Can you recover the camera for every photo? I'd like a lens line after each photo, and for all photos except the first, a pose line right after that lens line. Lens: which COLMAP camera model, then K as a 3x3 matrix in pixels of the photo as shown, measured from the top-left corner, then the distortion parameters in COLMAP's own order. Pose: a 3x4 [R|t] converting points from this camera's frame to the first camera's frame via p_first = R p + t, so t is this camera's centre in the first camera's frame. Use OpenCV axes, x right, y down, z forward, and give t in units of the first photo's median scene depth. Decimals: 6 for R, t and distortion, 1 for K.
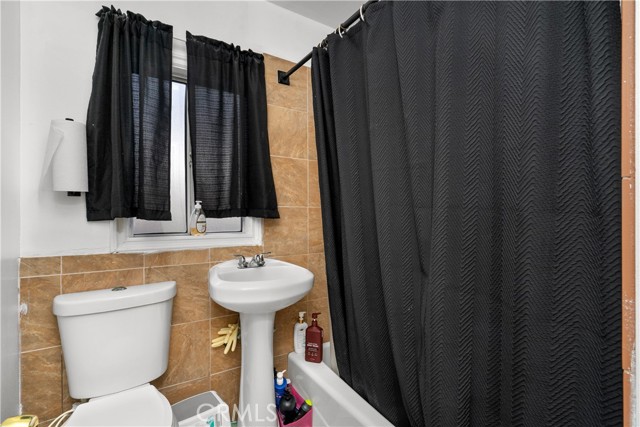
lens RADIAL K [[287.2, 0, 316.3], [0, 287.2, 213.3], [0, 0, 1]] dist [-0.000991, 0.000445]
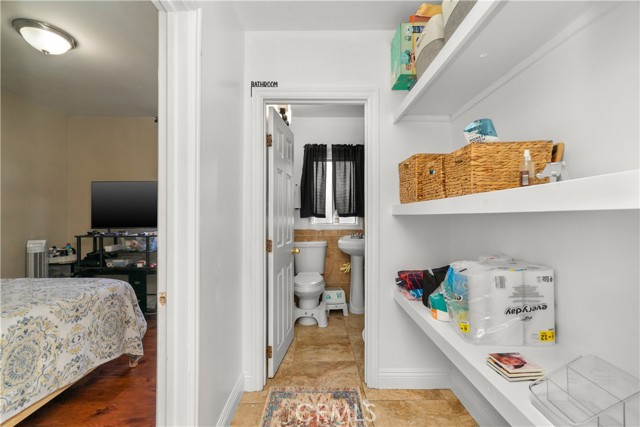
lens RADIAL K [[287.2, 0, 319.0], [0, 287.2, 212.6], [0, 0, 1]] dist [-0.000991, 0.000445]
pose [[0.866980, 0.005844, -0.498308, 0.705839], [-0.005605, 0.999982, 0.001974, -0.028365], [0.498311, 0.001082, 0.866998, -1.233256]]
